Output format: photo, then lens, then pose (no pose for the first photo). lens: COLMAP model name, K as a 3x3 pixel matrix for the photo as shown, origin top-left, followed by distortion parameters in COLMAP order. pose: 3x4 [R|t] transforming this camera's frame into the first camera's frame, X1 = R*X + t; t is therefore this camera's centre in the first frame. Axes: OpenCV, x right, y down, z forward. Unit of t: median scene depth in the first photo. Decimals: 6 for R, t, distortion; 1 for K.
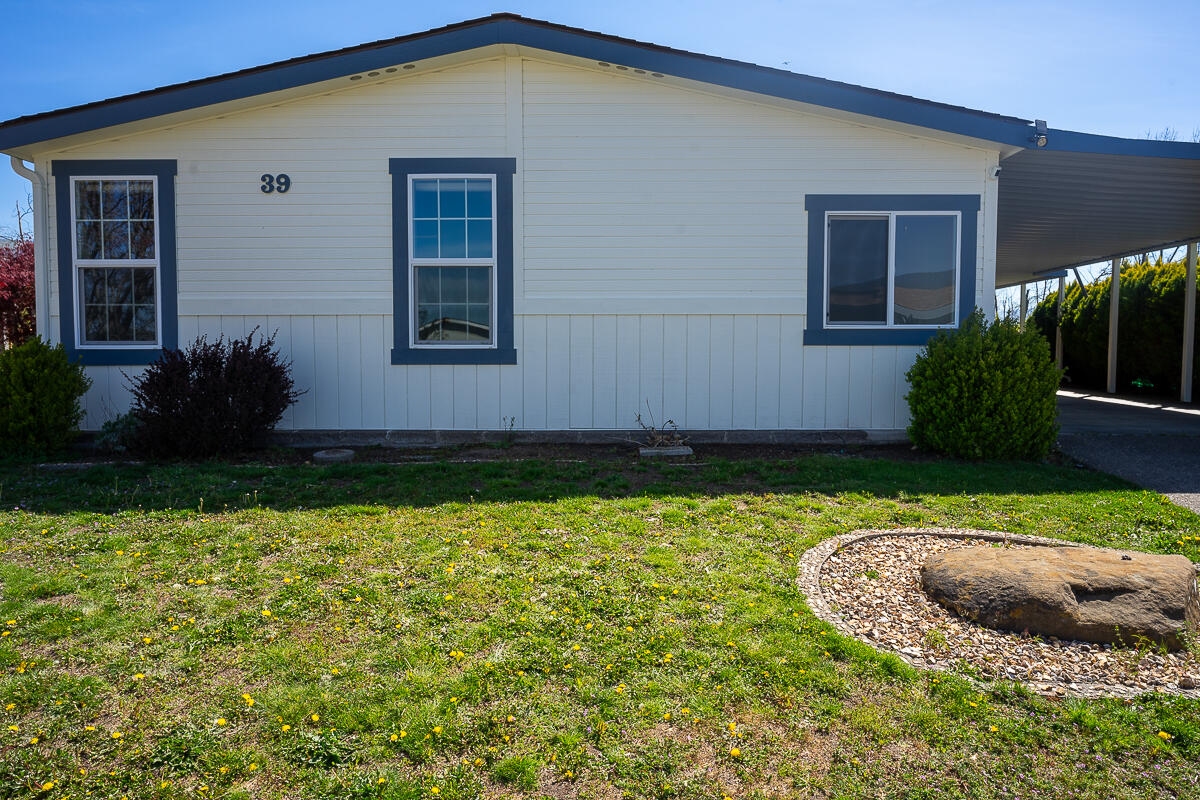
lens RADIAL K [[775.7, 0, 600.0], [0, 775.7, 400.0], [0, 0, 1]] dist [0.004019, -0.000088]
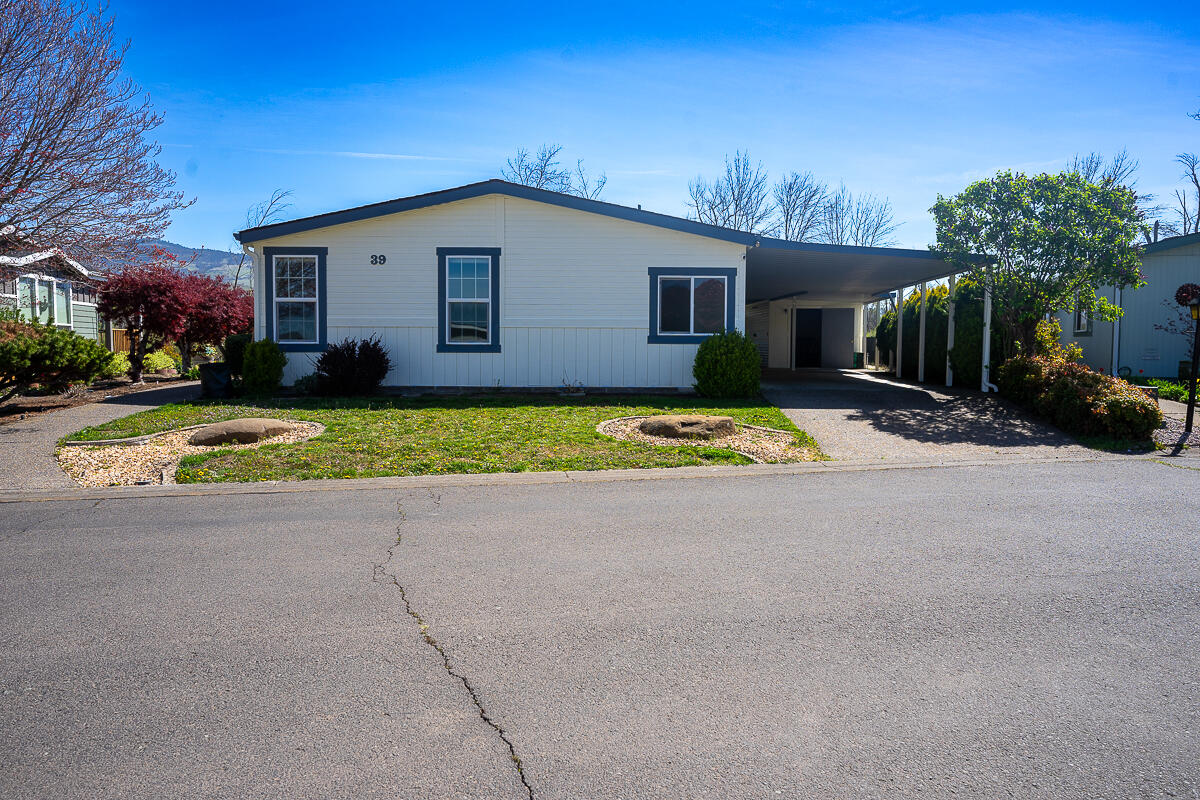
lens RADIAL K [[775.7, 0, 600.0], [0, 775.7, 400.0], [0, 0, 1]] dist [0.004019, -0.000088]
pose [[0.999942, 0.004564, 0.009775, 0.123702], [-0.004556, 0.999989, -0.000779, 0.073924], [-0.009778, 0.000735, 0.999952, -0.960419]]
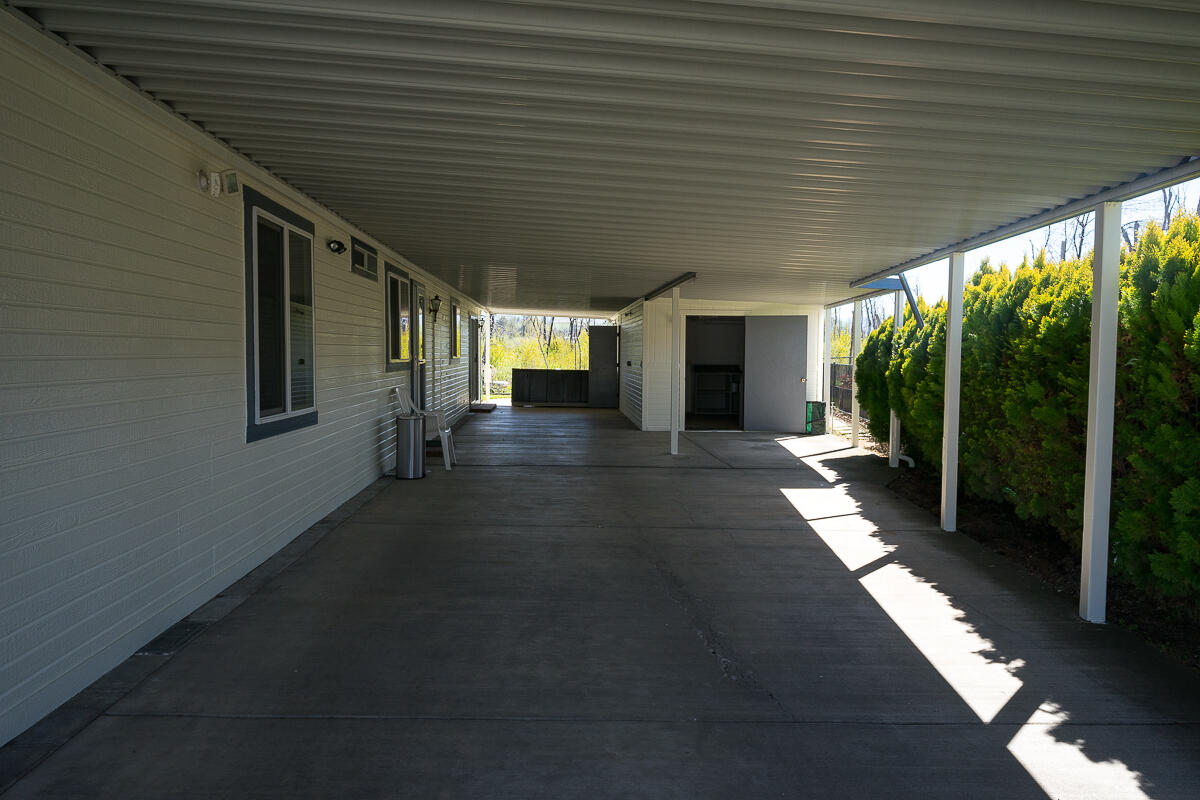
lens RADIAL K [[775.7, 0, 600.0], [0, 775.7, 400.0], [0, 0, 1]] dist [0.004019, -0.000088]
pose [[0.997468, 0.007402, 0.070725, 0.785863], [-0.006658, 0.999920, -0.010753, -0.161316], [-0.070799, 0.010255, 0.997438, 1.030555]]
